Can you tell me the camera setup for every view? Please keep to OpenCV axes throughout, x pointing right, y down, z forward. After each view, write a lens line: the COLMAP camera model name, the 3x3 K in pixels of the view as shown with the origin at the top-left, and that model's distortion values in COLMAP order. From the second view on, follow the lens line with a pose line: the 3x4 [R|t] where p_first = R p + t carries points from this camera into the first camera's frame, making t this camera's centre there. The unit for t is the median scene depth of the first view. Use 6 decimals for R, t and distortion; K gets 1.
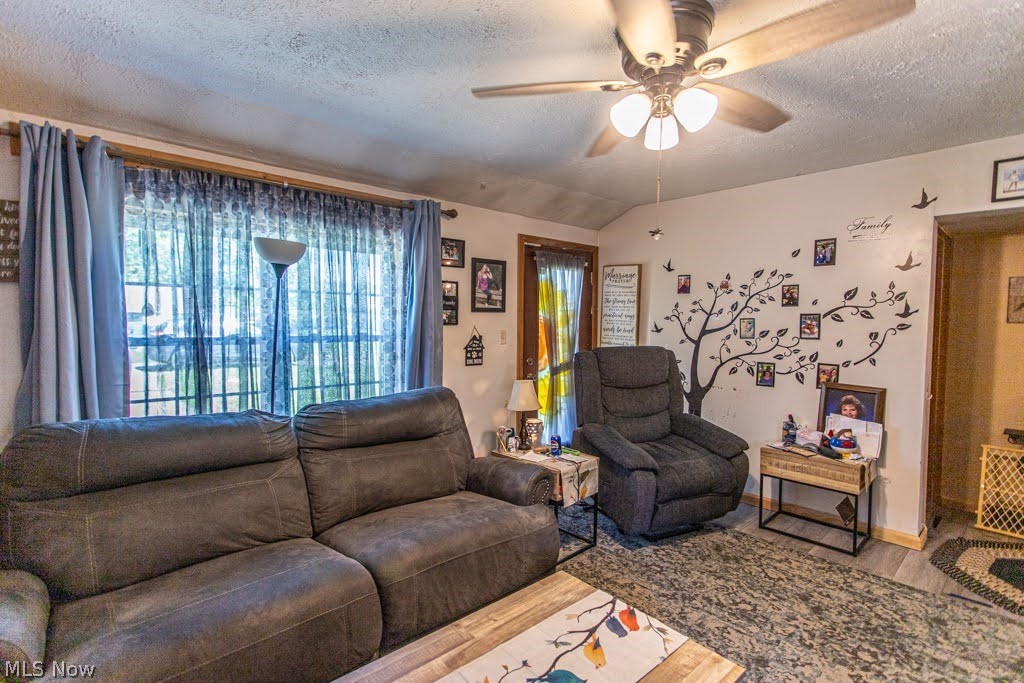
lens RADIAL K [[484.5, 0, 513.9], [0, 484.5, 332.9], [0, 0, 1]] dist [0.008297, -0.000513]
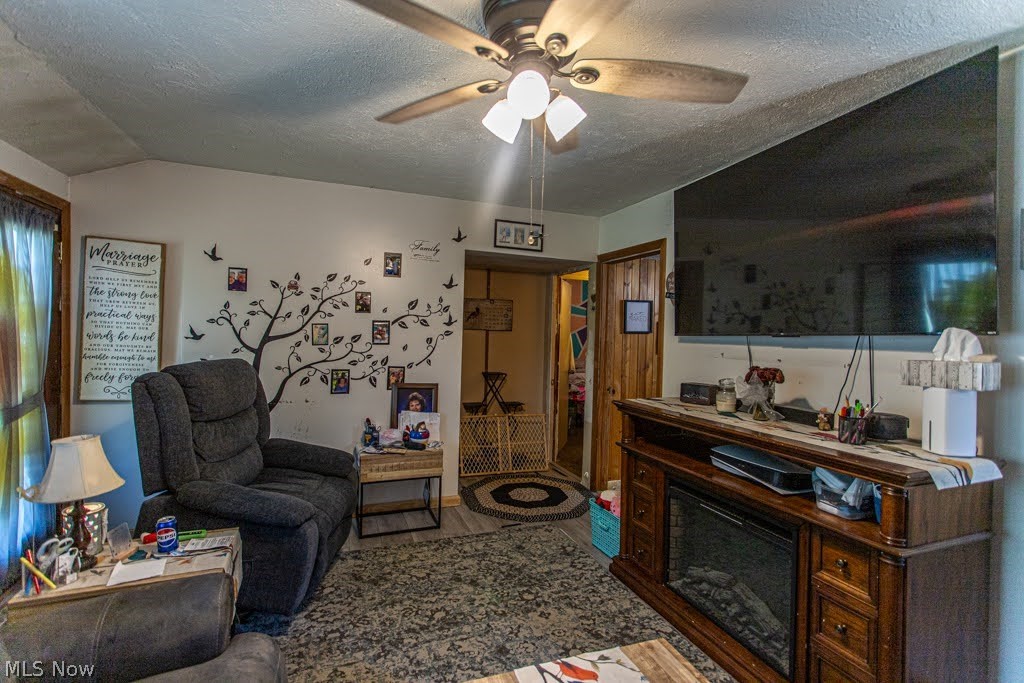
lens RADIAL K [[484.5, 0, 509.6], [0, 484.5, 335.9], [0, 0, 1]] dist [0.008297, -0.000513]
pose [[0.374642, -0.009989, 0.927116, -0.284647], [0.004820, 0.999949, 0.008825, -0.014501], [-0.927157, 0.001163, 0.374671, 0.356555]]
